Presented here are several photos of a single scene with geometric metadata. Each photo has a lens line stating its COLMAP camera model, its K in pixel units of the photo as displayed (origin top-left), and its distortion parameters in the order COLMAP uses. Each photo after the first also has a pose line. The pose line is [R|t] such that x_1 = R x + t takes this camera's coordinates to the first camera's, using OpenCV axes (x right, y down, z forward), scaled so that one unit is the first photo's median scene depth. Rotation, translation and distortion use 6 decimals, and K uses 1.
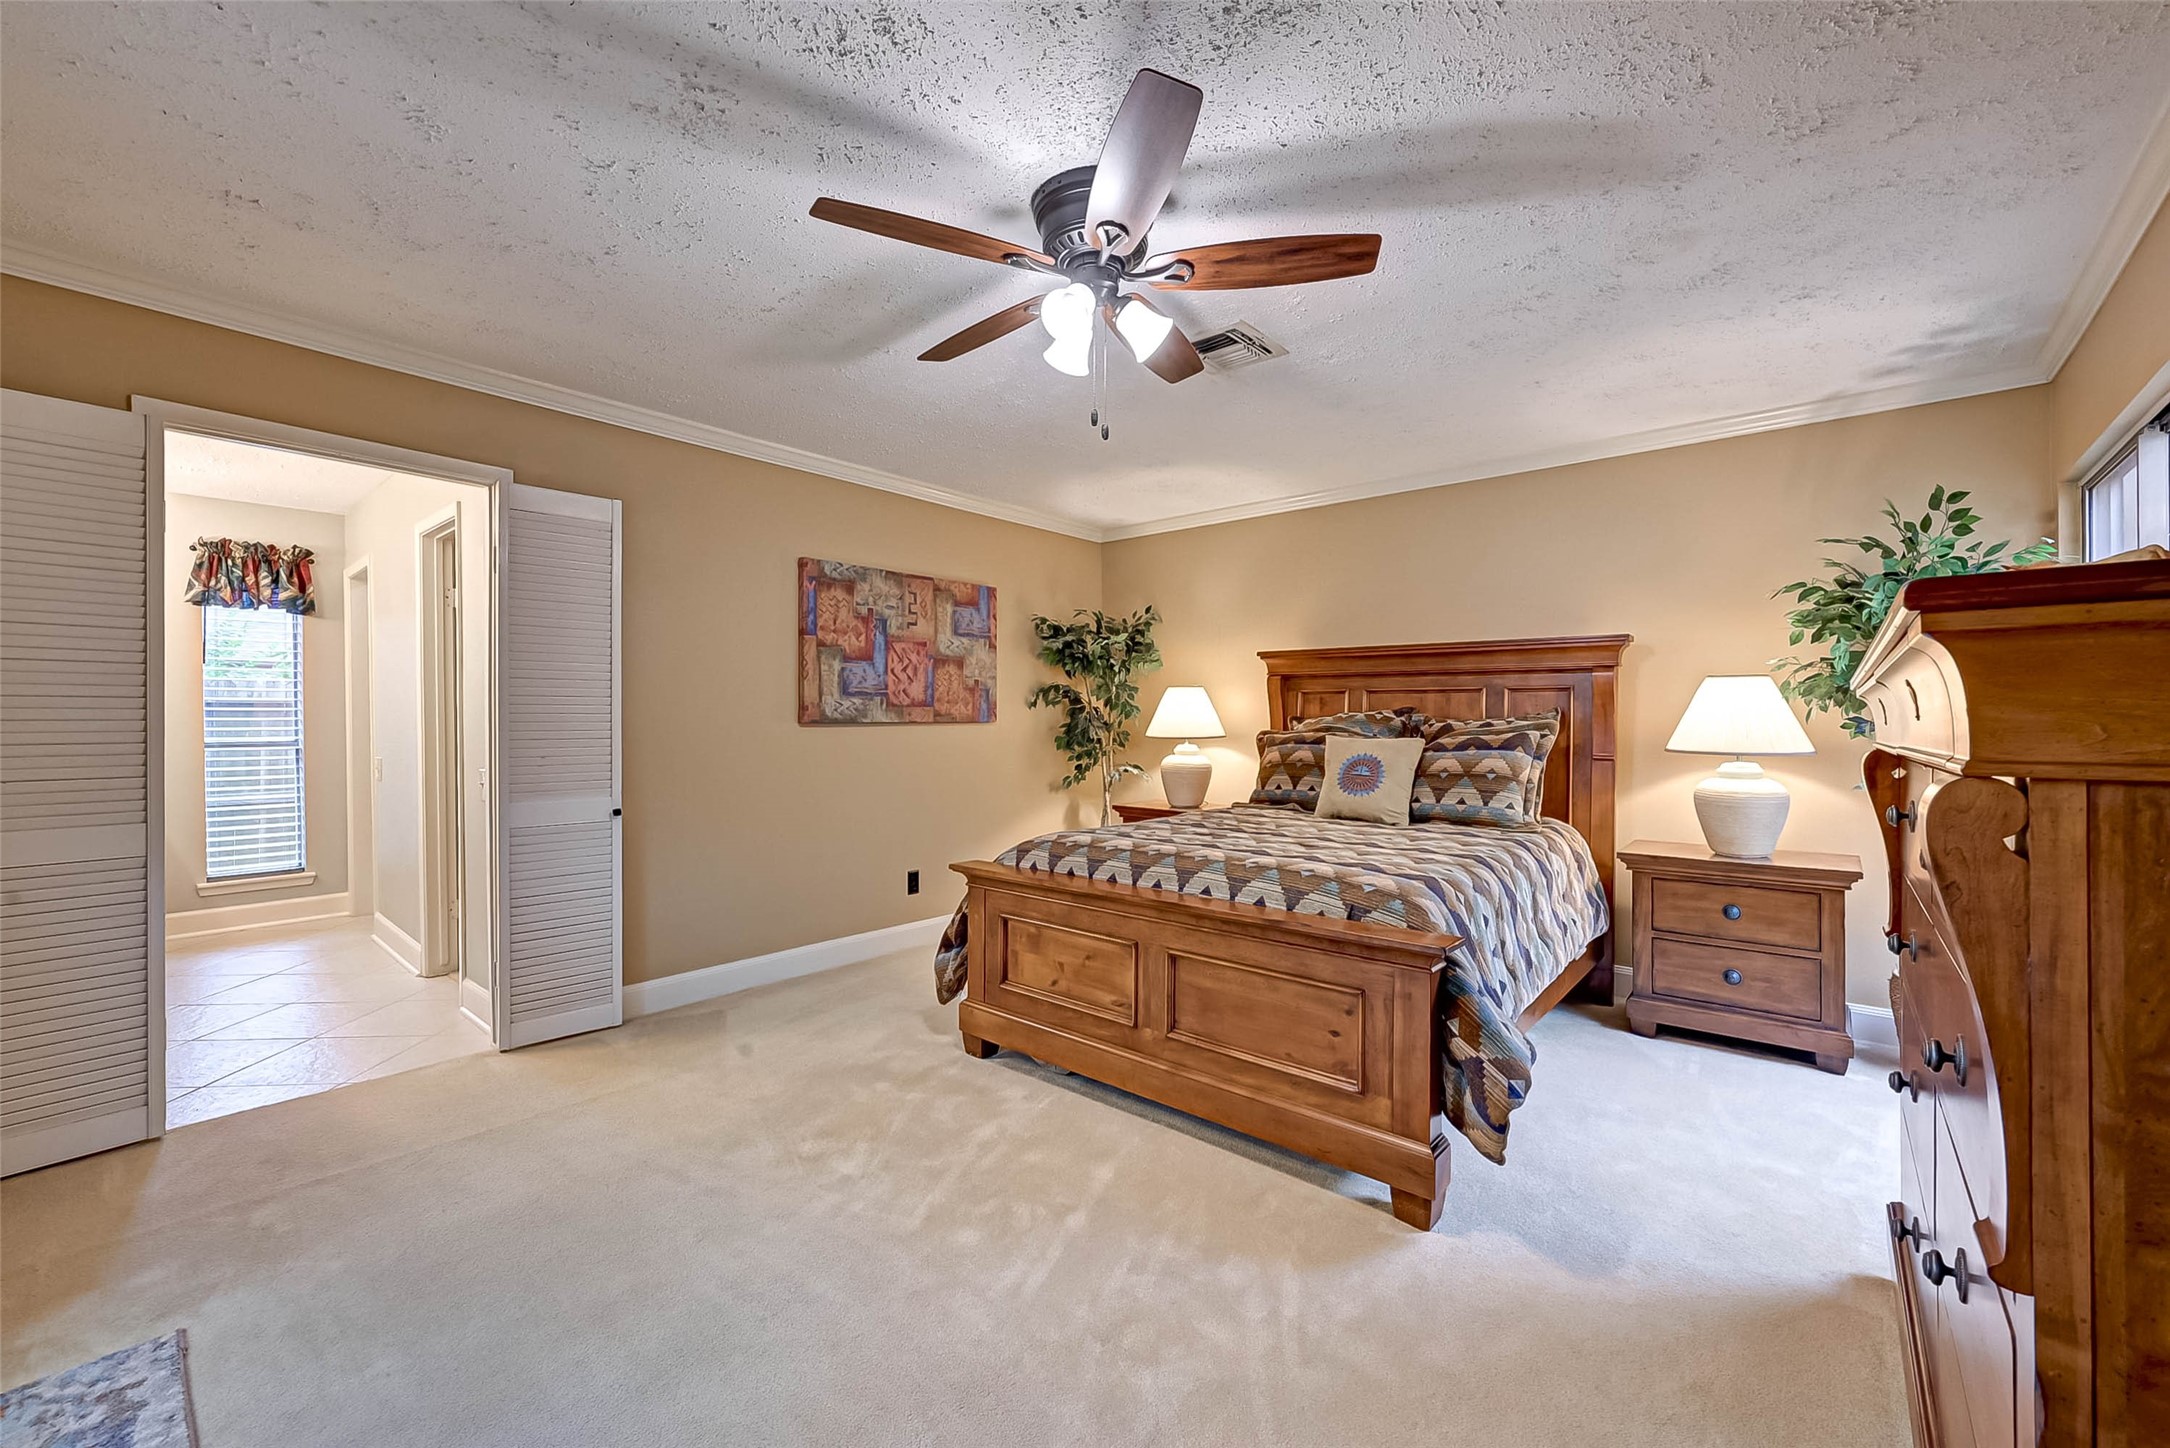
lens RADIAL K [[871.3, 0, 1106.0], [0, 871.3, 730.5], [0, 0, 1]] dist [-0.003225, 0.001760]
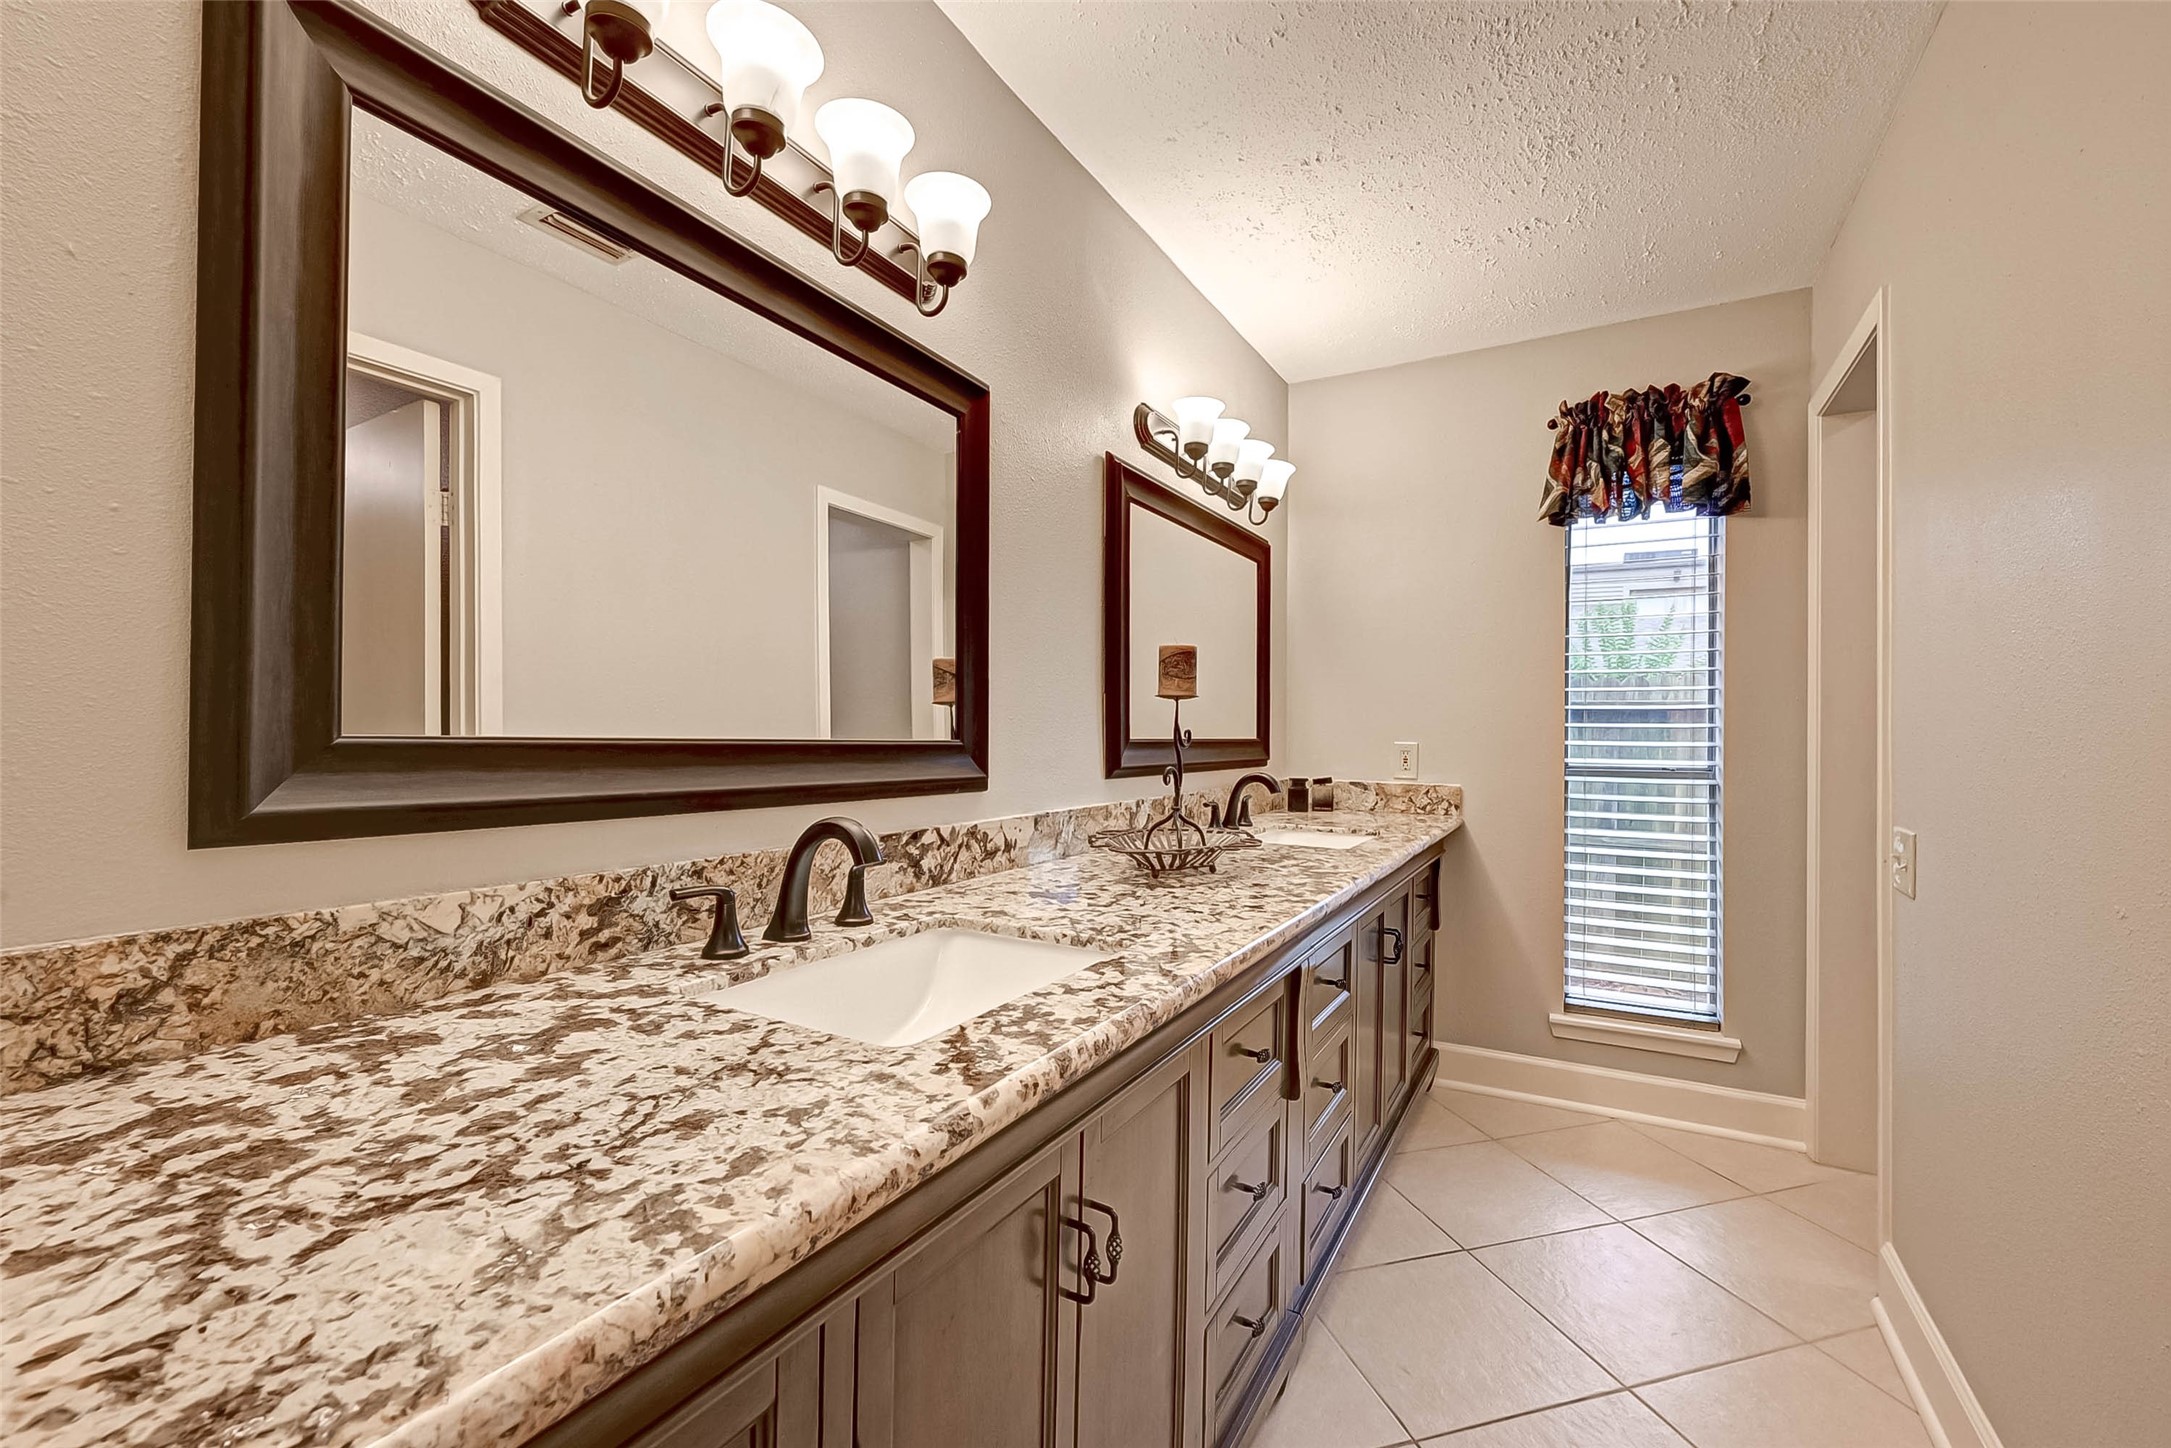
lens RADIAL K [[871.7, 0, 1091.3], [0, 871.7, 730.2], [0, 0, 1]] dist [-0.003225, 0.001760]
pose [[0.184435, 0.001728, -0.982843, -0.521765], [-0.020892, 0.999779, -0.002163, -0.002368], [0.982623, 0.020933, 0.184430, 0.577030]]
